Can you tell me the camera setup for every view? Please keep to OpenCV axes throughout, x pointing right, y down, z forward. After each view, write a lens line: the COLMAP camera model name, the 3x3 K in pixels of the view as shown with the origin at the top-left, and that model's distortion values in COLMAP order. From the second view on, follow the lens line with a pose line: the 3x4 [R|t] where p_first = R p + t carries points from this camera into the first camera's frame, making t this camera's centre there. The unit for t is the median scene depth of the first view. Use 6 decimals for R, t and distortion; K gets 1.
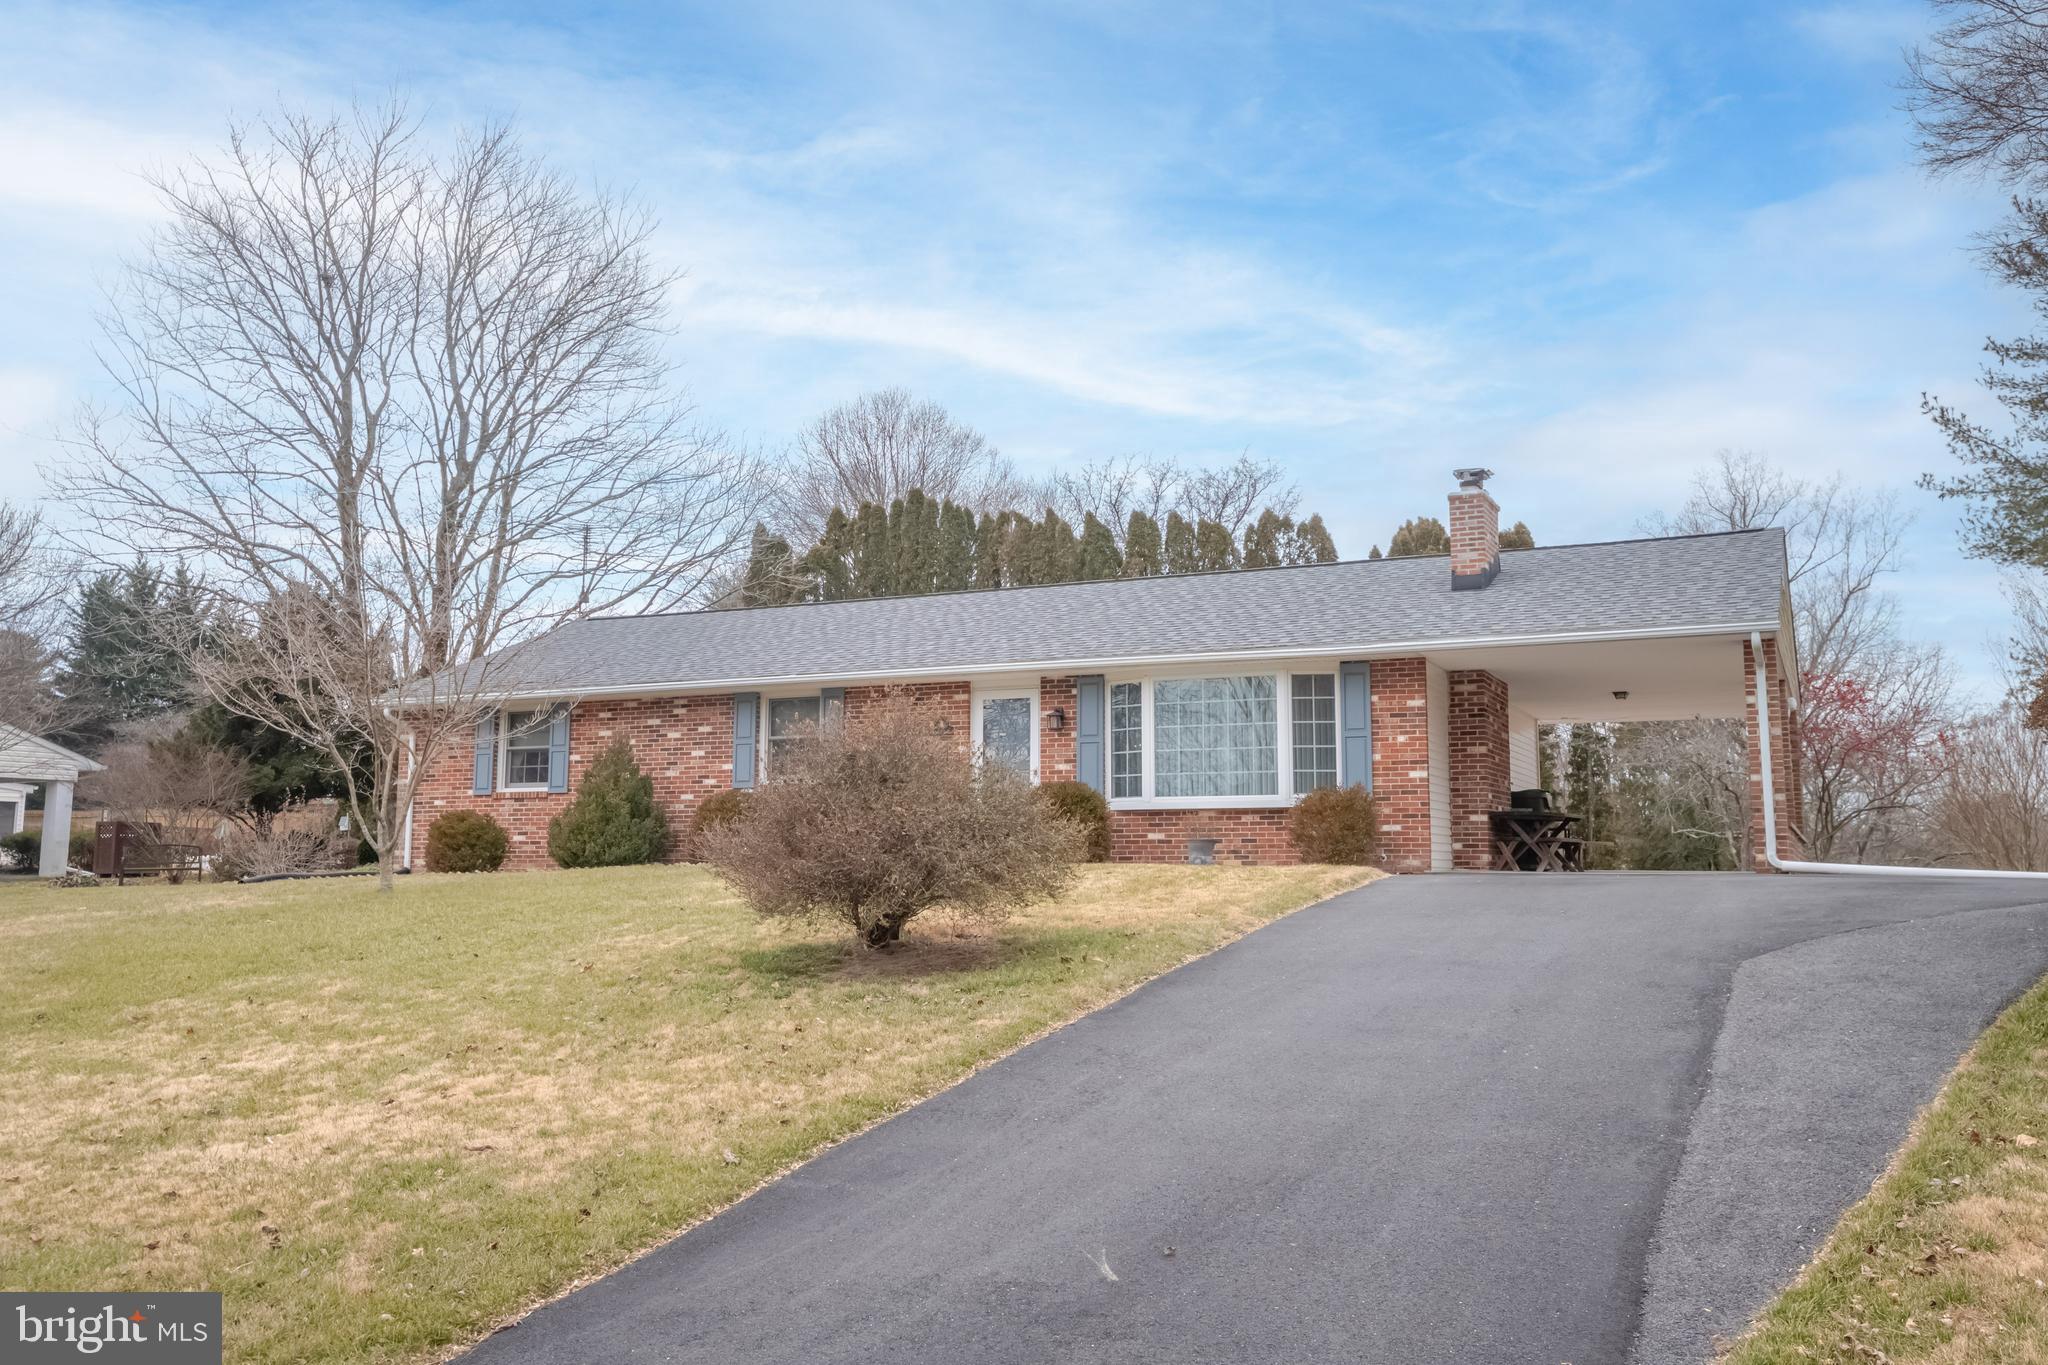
lens RADIAL K [[1743.3, 0, 1015.1], [0, 1743.3, 666.0], [0, 0, 1]] dist [0.045229, -0.008239]
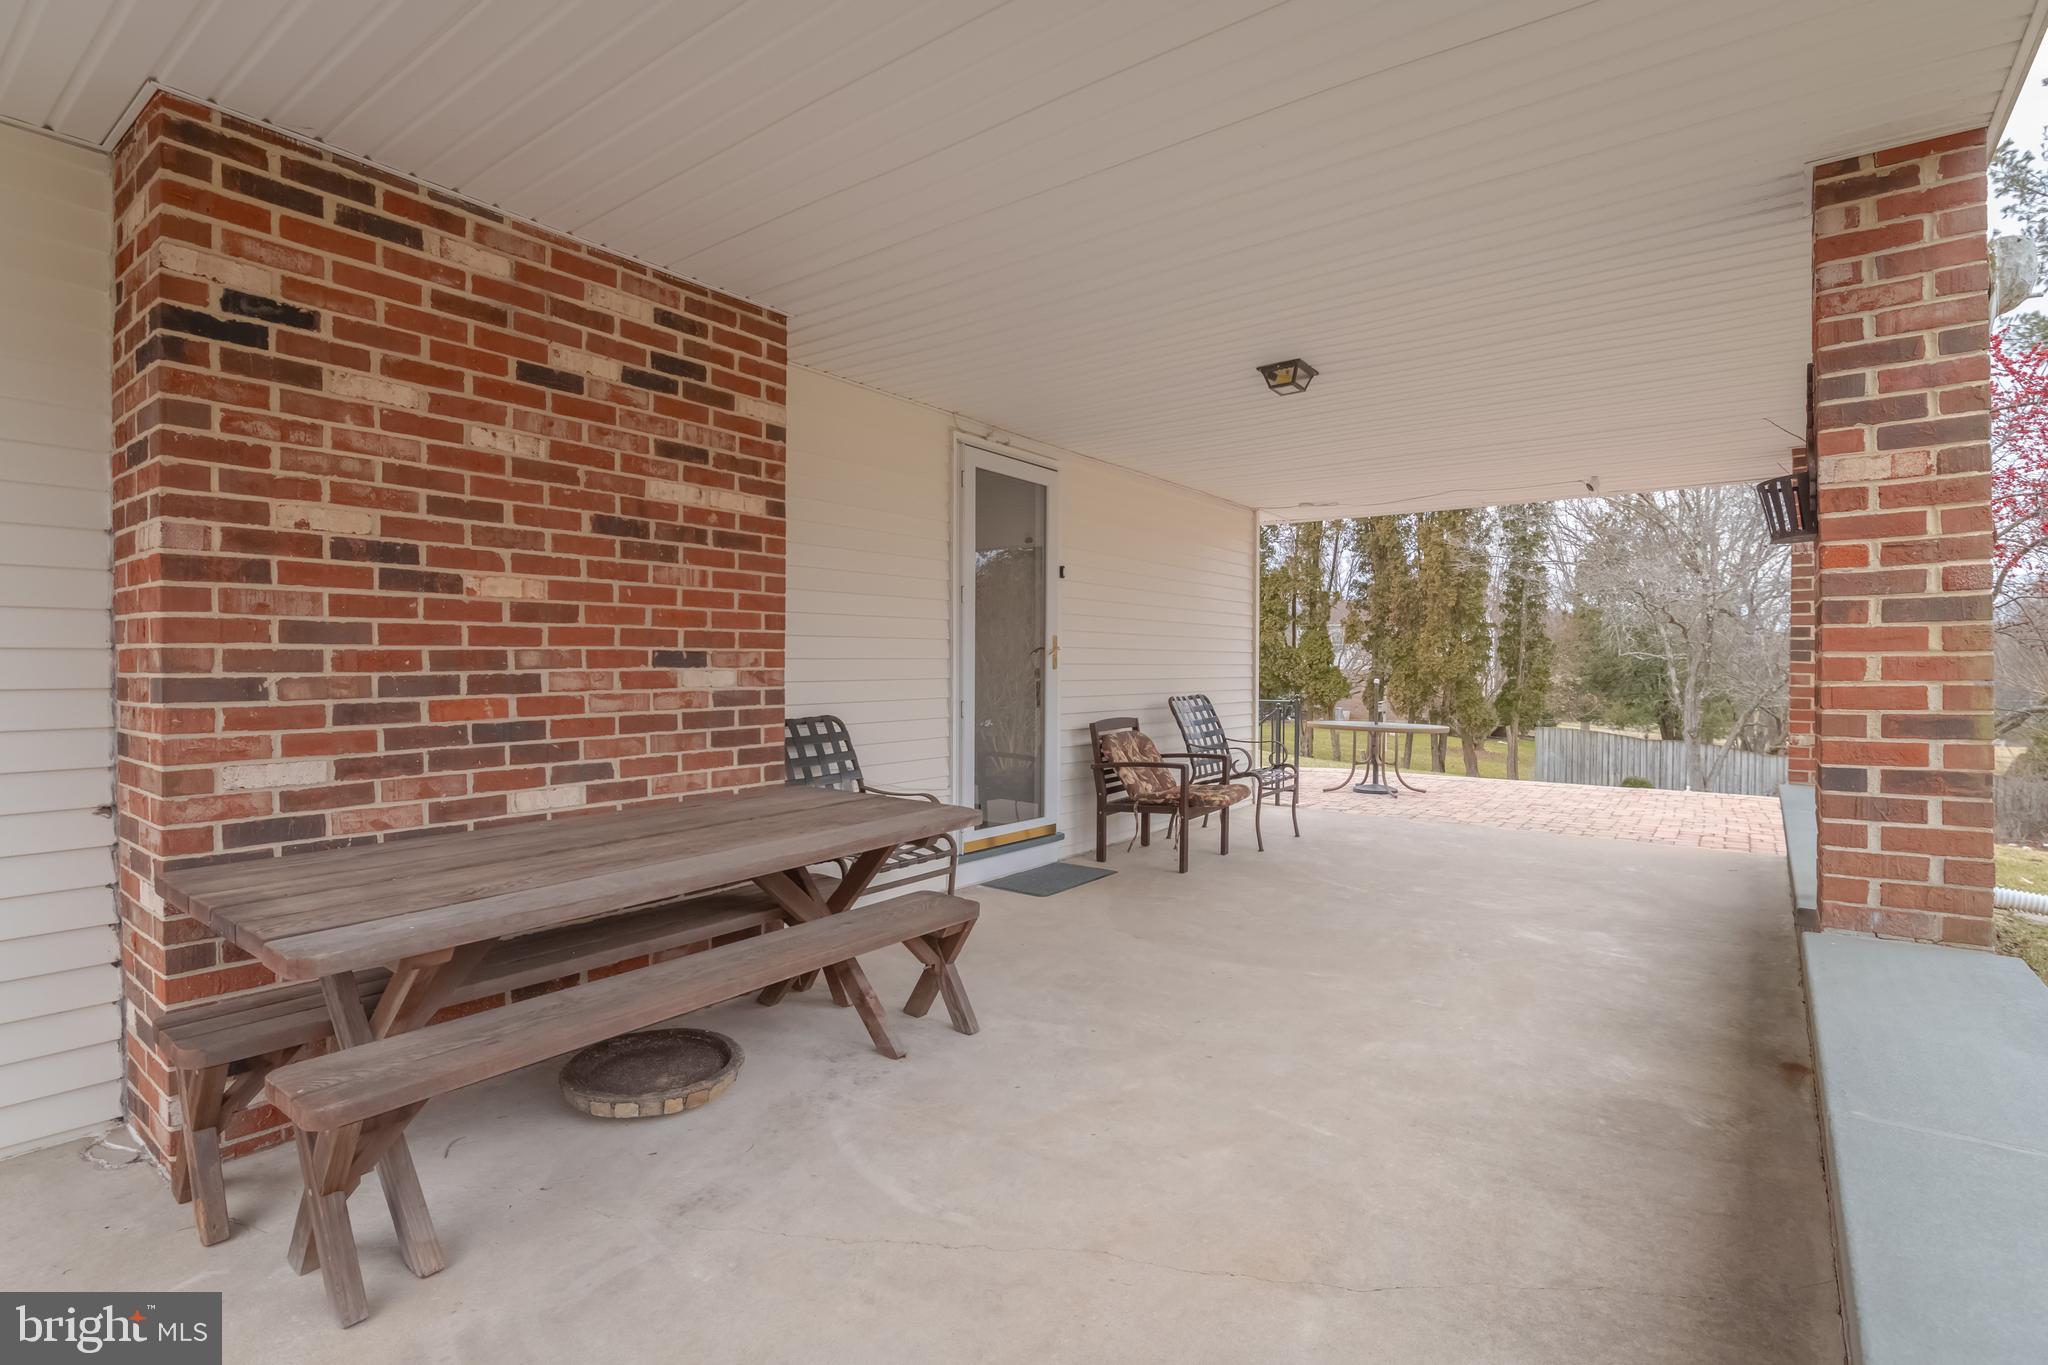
lens RADIAL K [[980.5, 0, 1033.3], [0, 980.5, 682.0], [0, 0, 1]] dist [0.001433, -0.007728]
pose [[0.980110, 0.003476, -0.198426, 0.369975], [0.024147, 0.990329, 0.136622, 0.050131], [0.196982, -0.138696, 0.970547, 0.896988]]
